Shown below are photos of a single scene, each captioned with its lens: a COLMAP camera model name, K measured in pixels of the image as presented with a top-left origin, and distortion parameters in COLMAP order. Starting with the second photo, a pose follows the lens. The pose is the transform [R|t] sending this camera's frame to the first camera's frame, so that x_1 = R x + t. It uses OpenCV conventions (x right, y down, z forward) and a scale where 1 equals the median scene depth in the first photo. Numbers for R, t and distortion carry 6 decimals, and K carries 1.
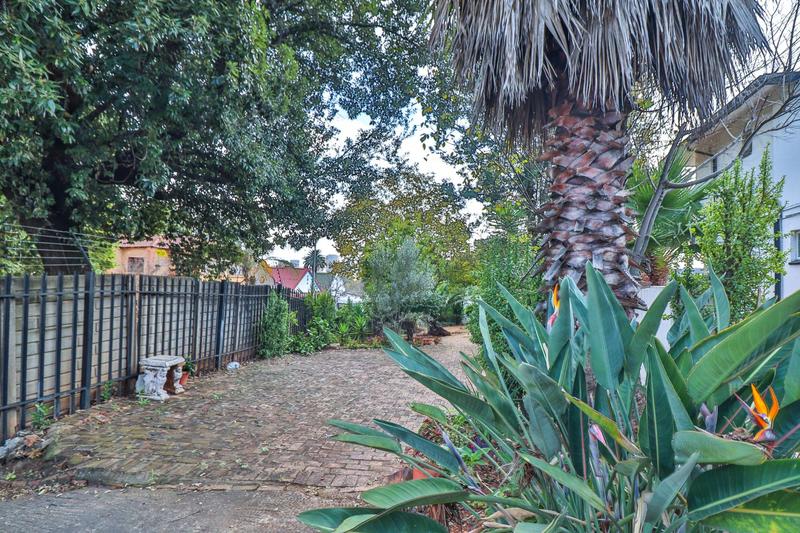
lens RADIAL K [[396.4, 0, 400.0], [0, 396.4, 266.5], [0, 0, 1]] dist [-0.004753, -0.001254]
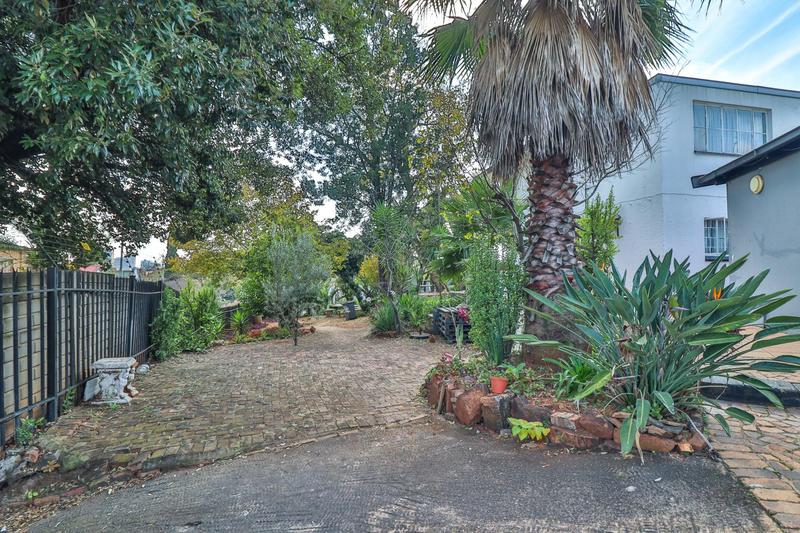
lens RADIAL K [[424.5, 0, 353.2], [0, 424.5, 268.2], [0, 0, 1]] dist [0.000741, -0.001498]
pose [[0.901875, -0.019226, 0.431569, -0.746114], [0.012856, 0.999761, 0.017672, 0.010359], [-0.431805, -0.010390, 0.901907, -0.186461]]
